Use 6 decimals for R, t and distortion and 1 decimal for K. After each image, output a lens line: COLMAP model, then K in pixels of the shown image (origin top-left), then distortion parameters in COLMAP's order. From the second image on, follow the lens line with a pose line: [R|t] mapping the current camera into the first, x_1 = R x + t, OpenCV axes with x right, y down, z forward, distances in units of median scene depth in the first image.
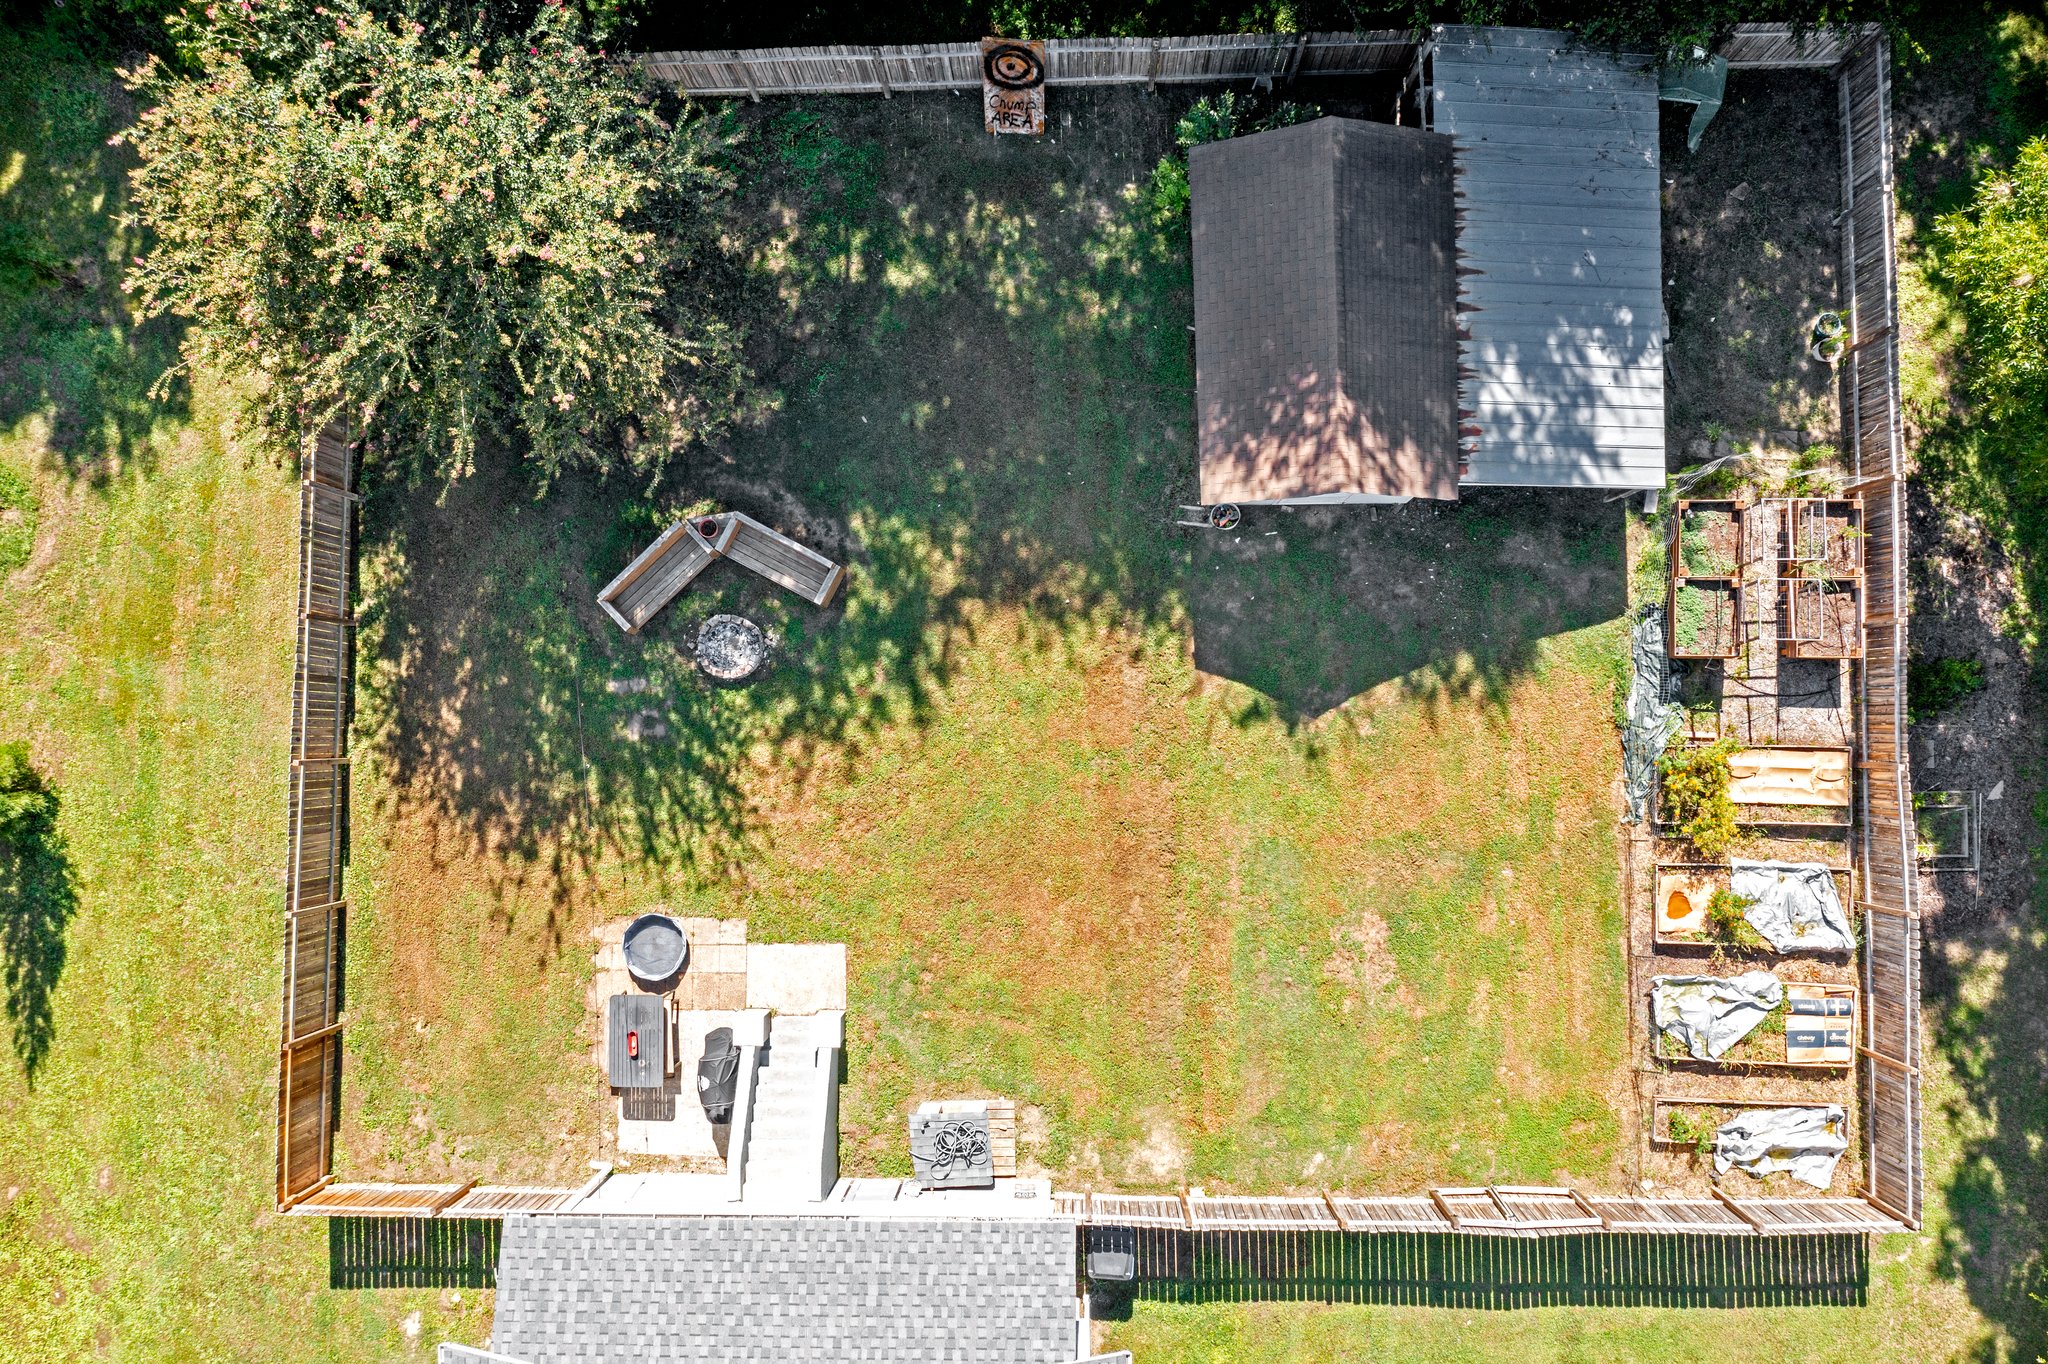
lens RADIAL K [[1599.9, 0, 1026.9], [0, 1599.9, 695.9], [0, 0, 1]] dist [-0.034696, 0.005565]
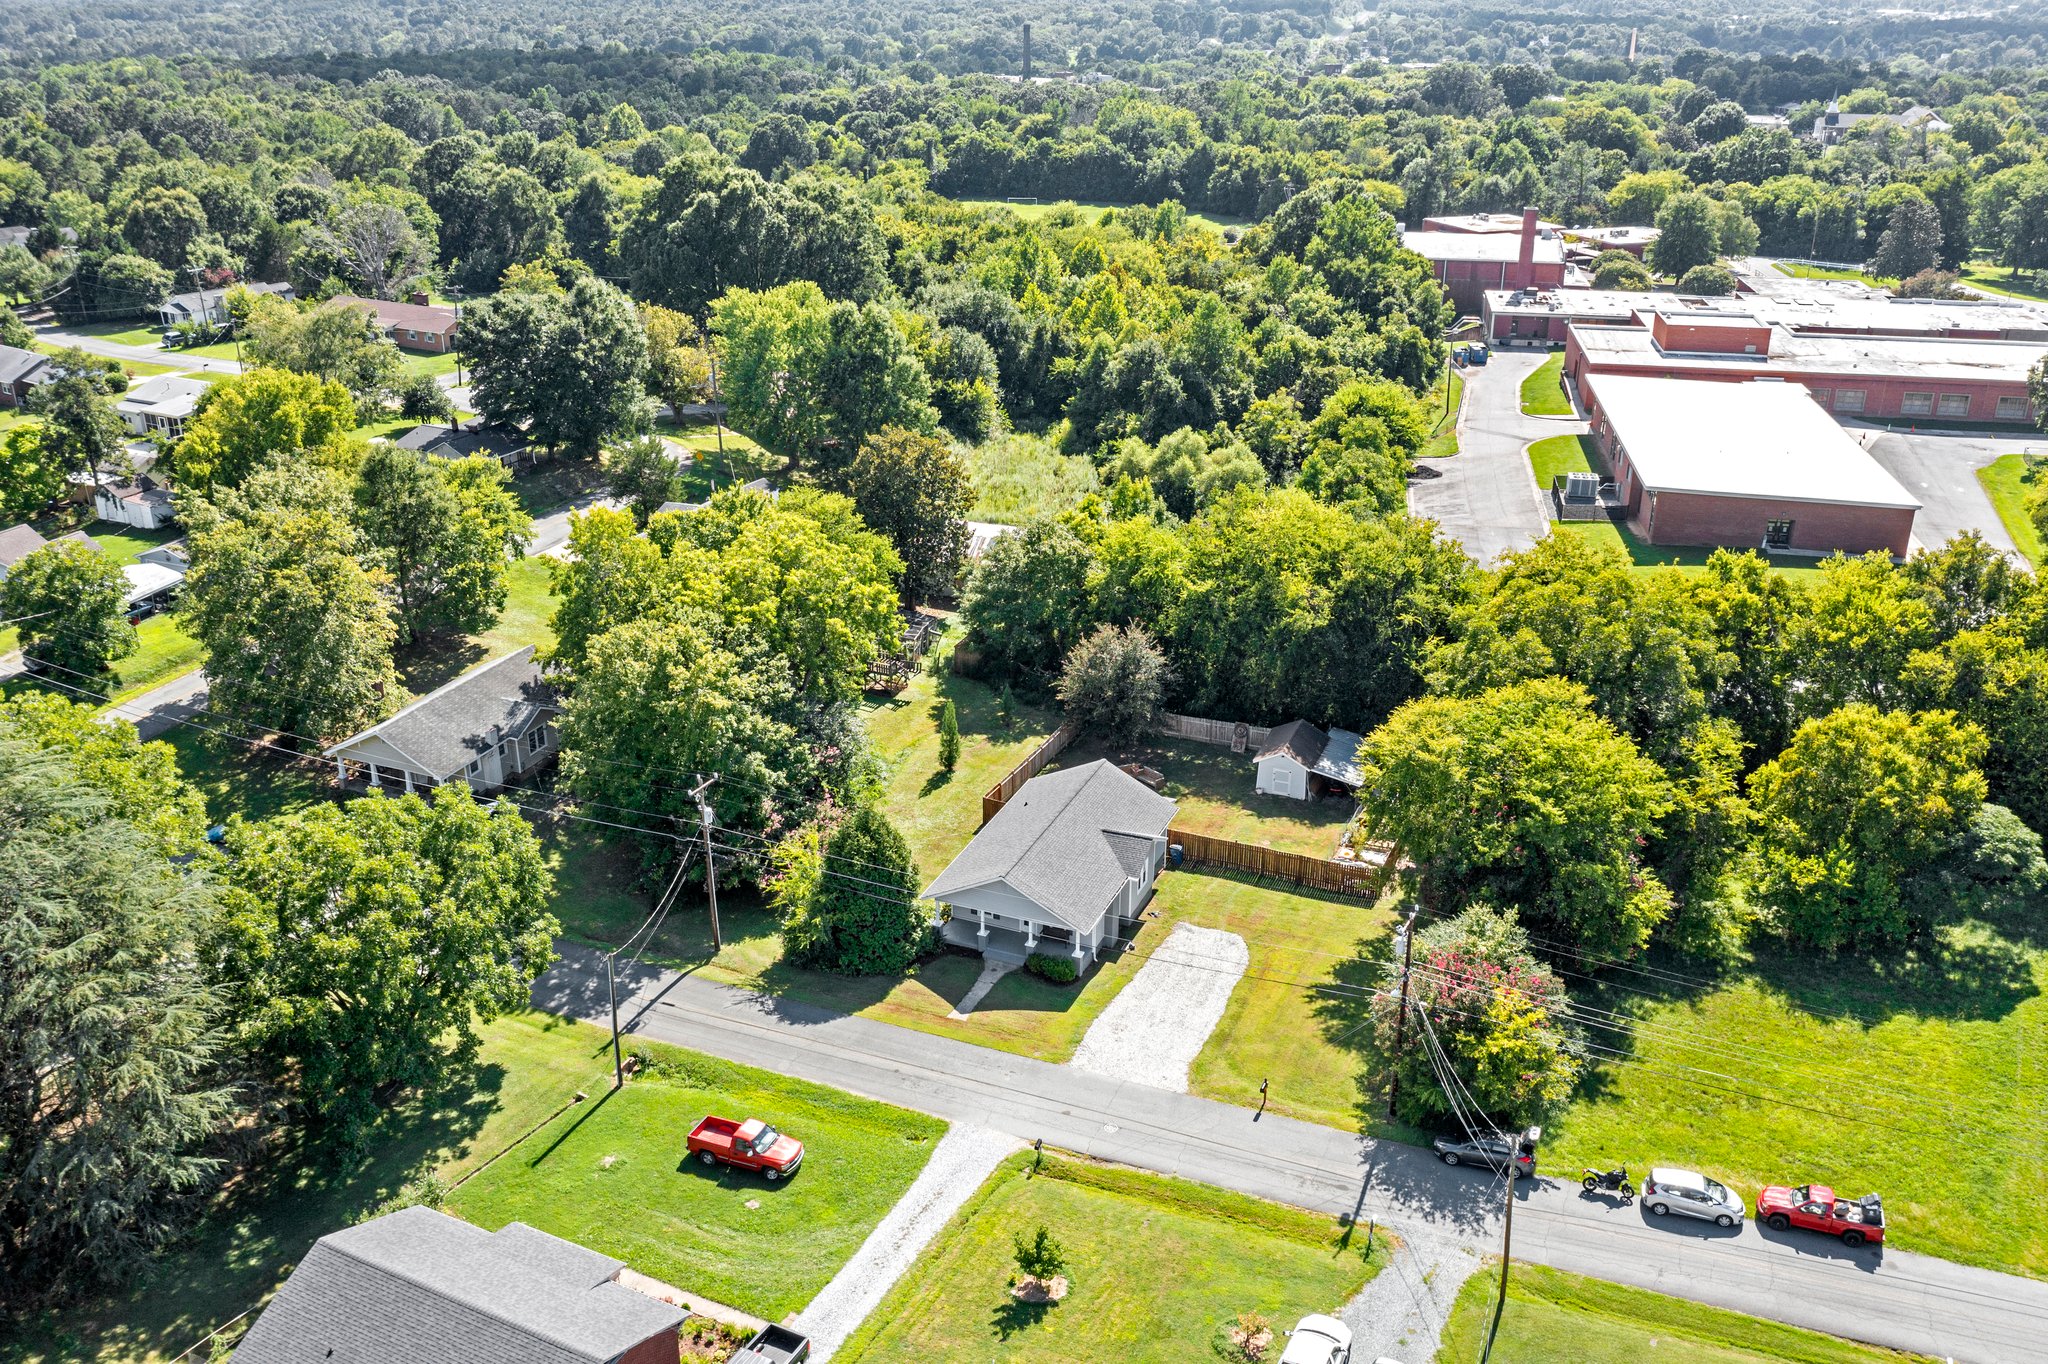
lens RADIAL K [[1675.2, 0, 1036.6], [0, 1675.2, 692.4], [0, 0, 1]] dist [-0.035725, 0.004135]
pose [[0.921547, 0.186595, -0.340489, 0.988383], [-0.387655, 0.393003, -0.833830, 3.490031], [-0.021775, 0.900406, 0.434505, -1.027024]]
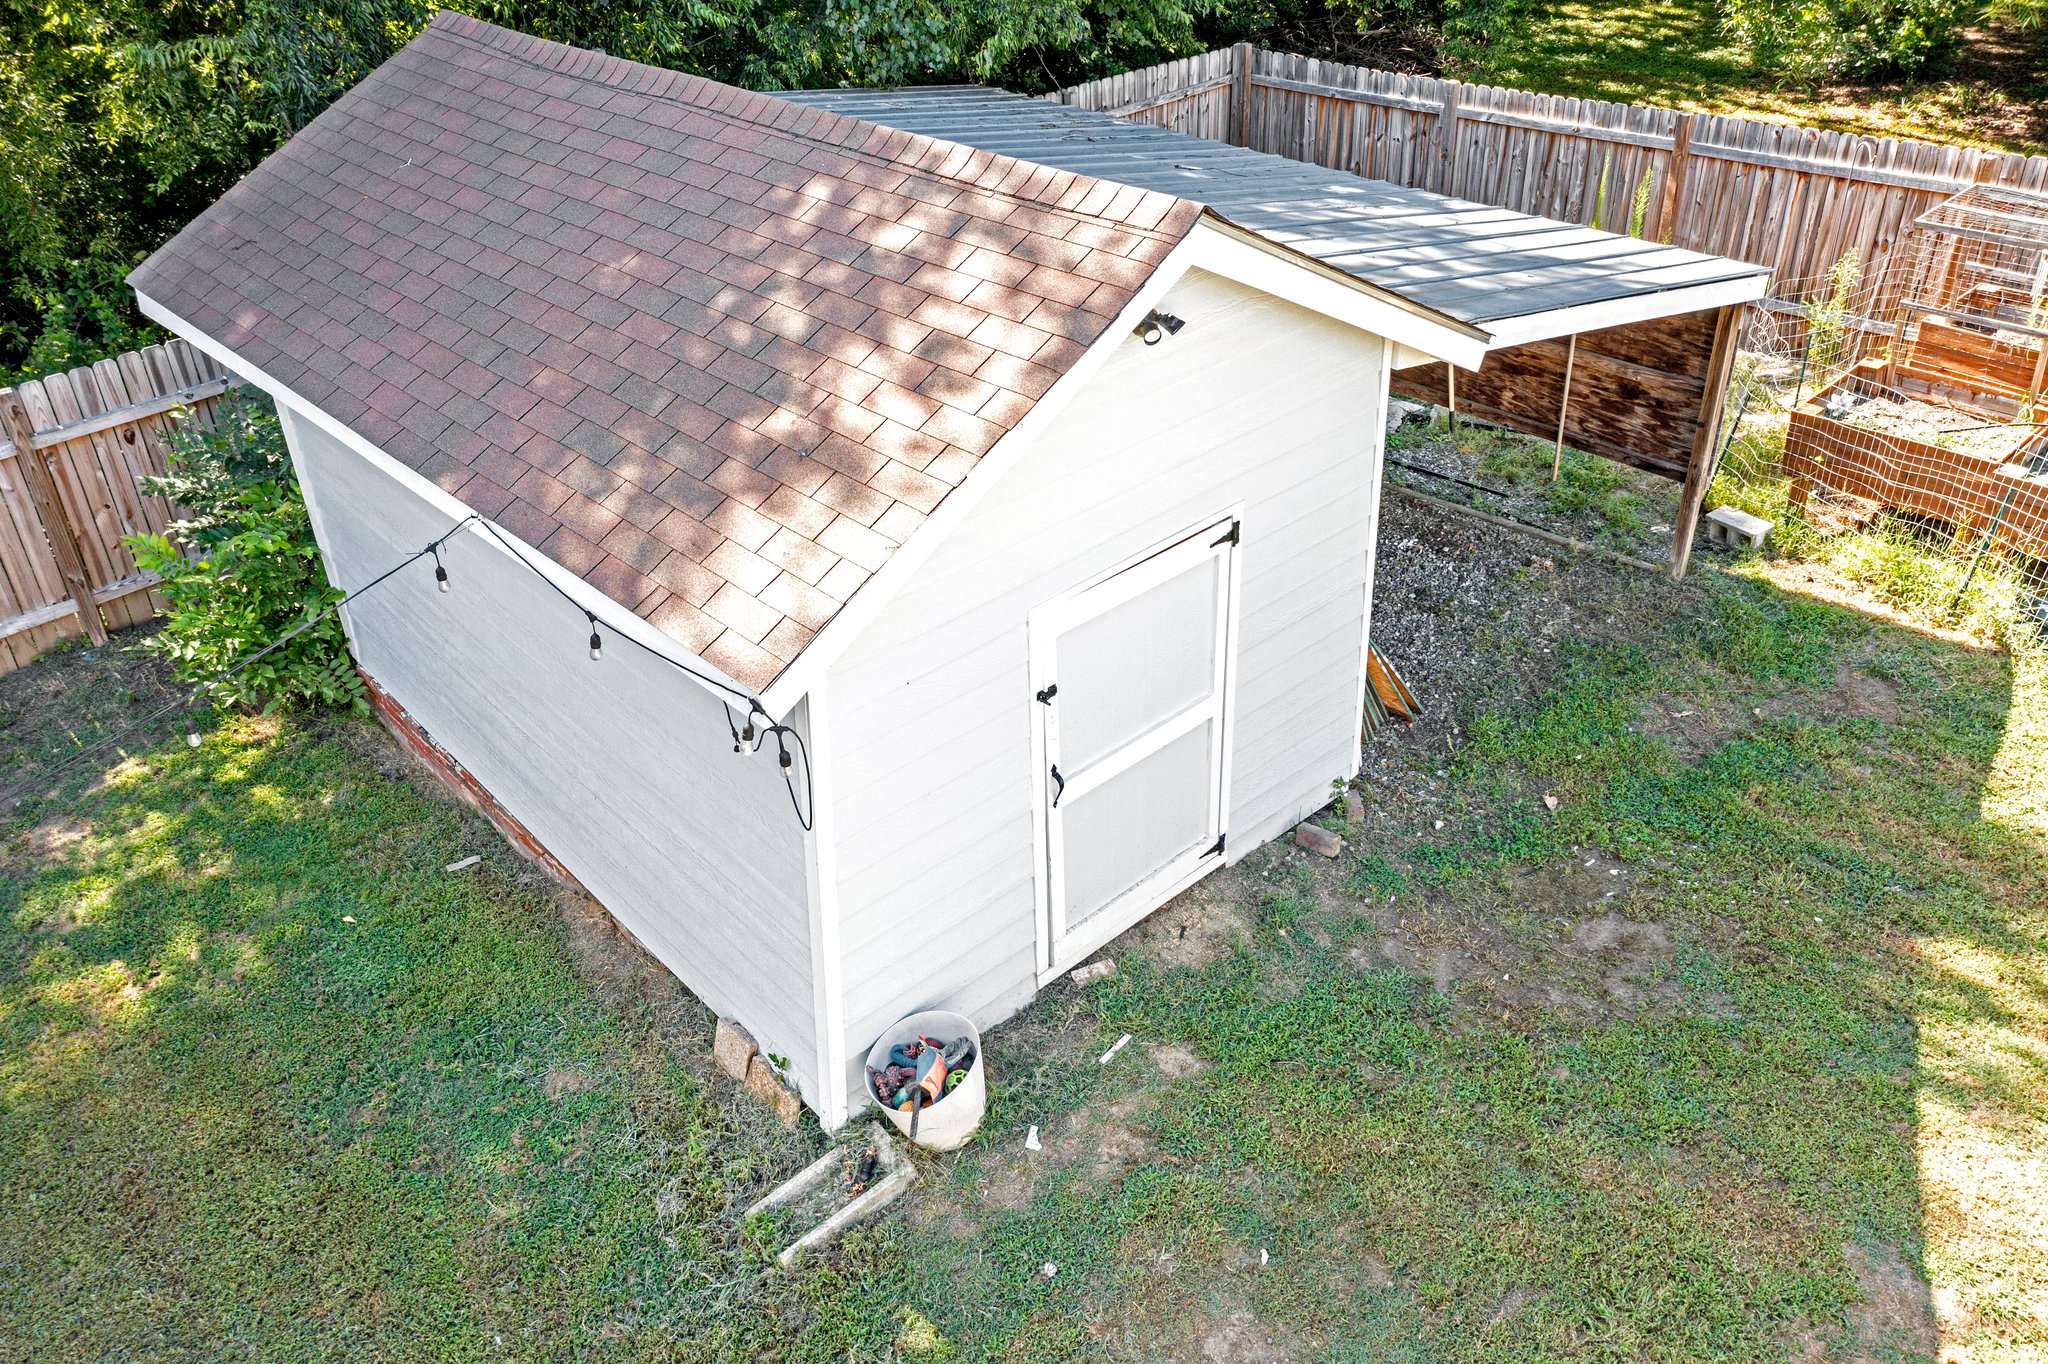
lens RADIAL K [[1599.9, 0, 1021.1], [0, 1599.9, 685.1], [0, 0, 1]] dist [-0.034696, 0.005565]
pose [[0.741400, -0.367019, 0.561804, 0.023813], [0.670910, 0.423321, -0.608835, 0.015459], [-0.014369, 0.828309, 0.560087, 0.817724]]
